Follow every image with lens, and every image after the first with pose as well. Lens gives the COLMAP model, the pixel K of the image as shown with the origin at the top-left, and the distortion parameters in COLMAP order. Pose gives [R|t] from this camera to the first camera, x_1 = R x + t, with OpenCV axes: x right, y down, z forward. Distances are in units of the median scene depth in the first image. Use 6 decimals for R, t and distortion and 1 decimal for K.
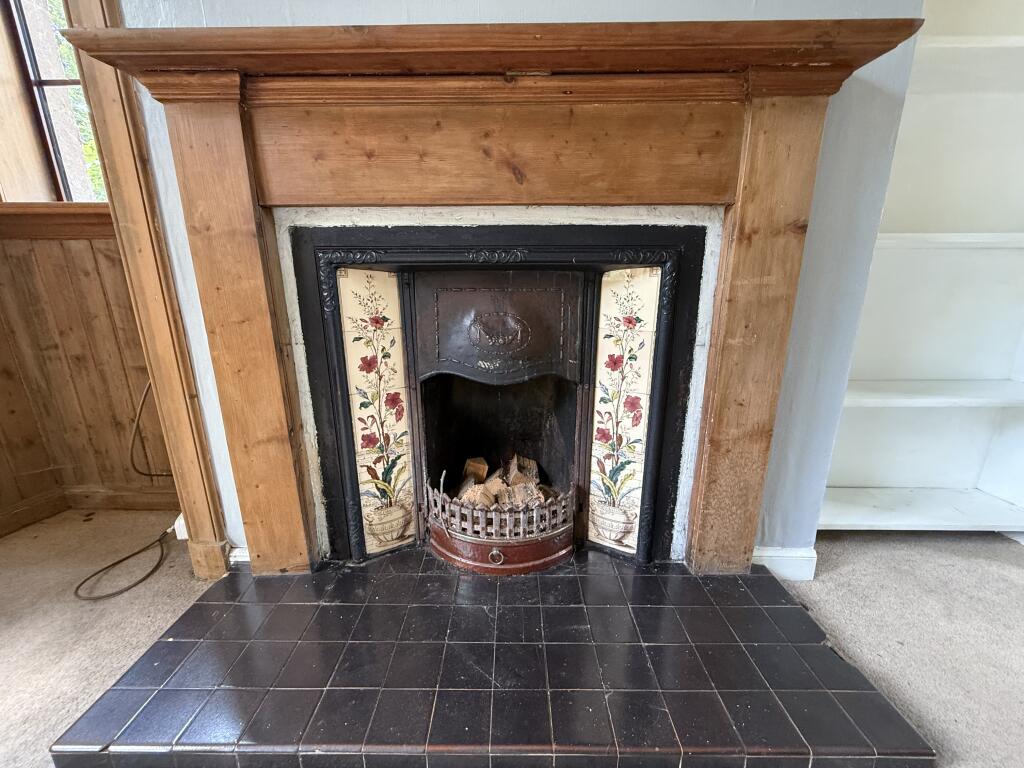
lens RADIAL K [[407.7, 0, 510.0], [0, 407.7, 383.1], [0, 0, 1]] dist [0.000849, -0.000388]
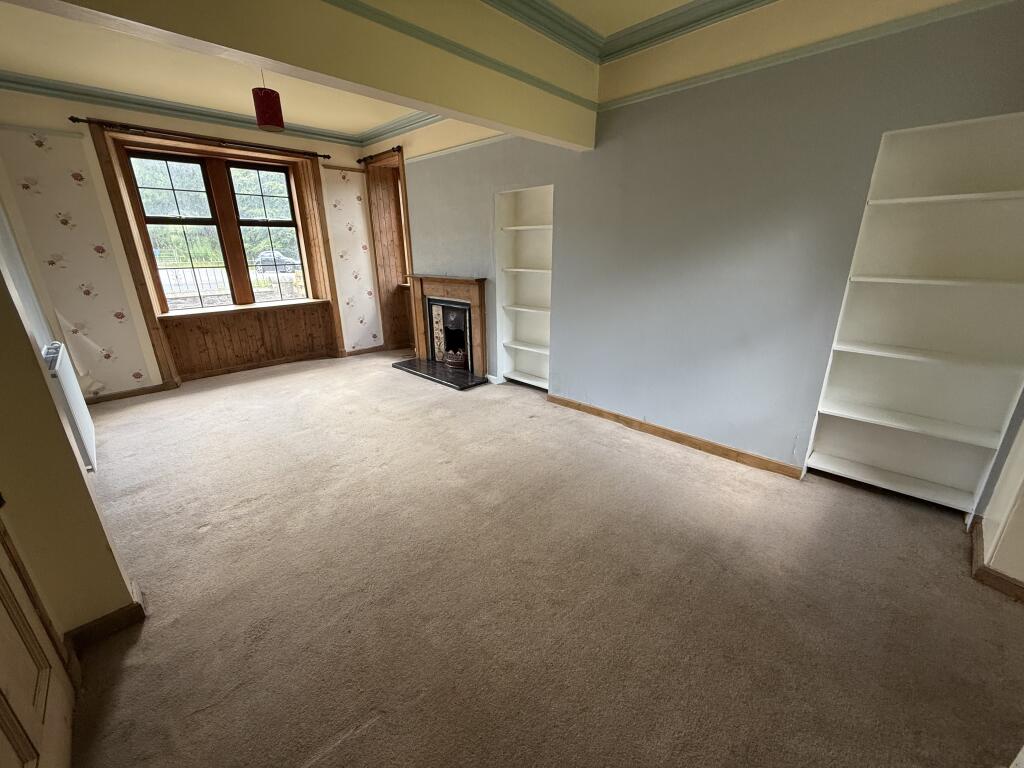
lens RADIAL K [[407.7, 0, 510.0], [0, 407.7, 383.1], [0, 0, 1]] dist [0.000849, -0.000388]
pose [[0.716525, 0.215154, -0.663551, 3.954180], [-0.172280, 0.976359, 0.130547, -0.131000], [0.675952, 0.020777, 0.736653, -2.222208]]
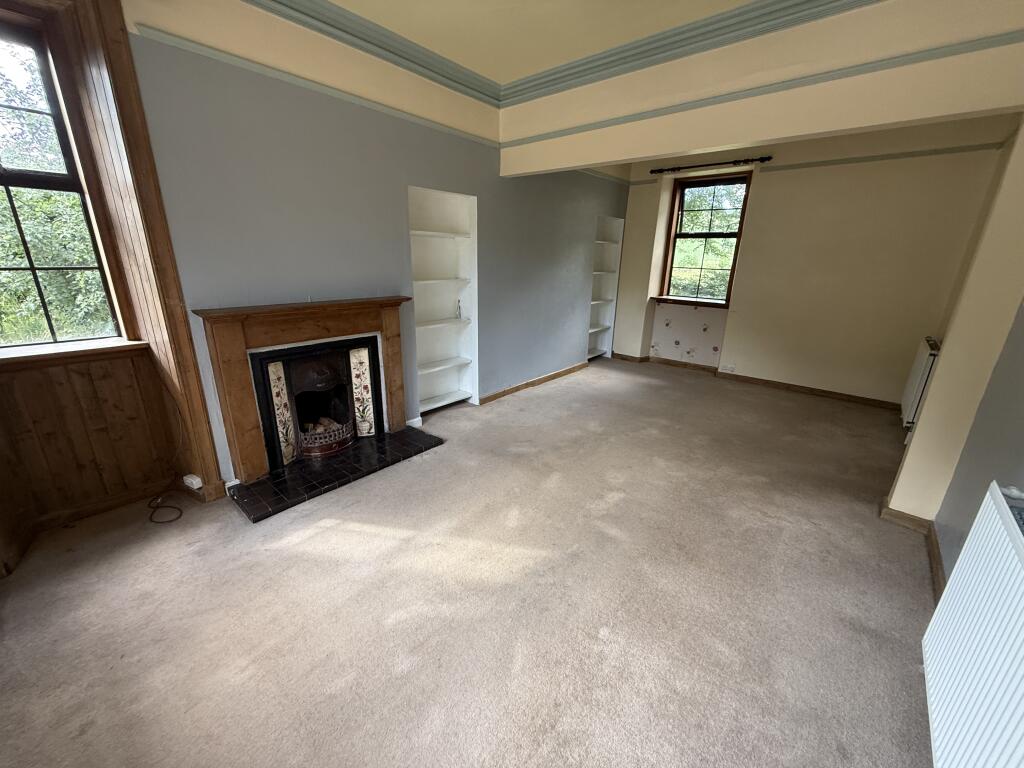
lens RADIAL K [[407.7, 0, 510.0], [0, 407.7, 383.1], [0, 0, 1]] dist [0.000849, -0.000388]
pose [[0.648722, -0.212022, 0.730894, -1.300503], [0.170515, 0.976485, 0.131919, -0.211336], [-0.741676, 0.039049, 0.669620, -1.998861]]
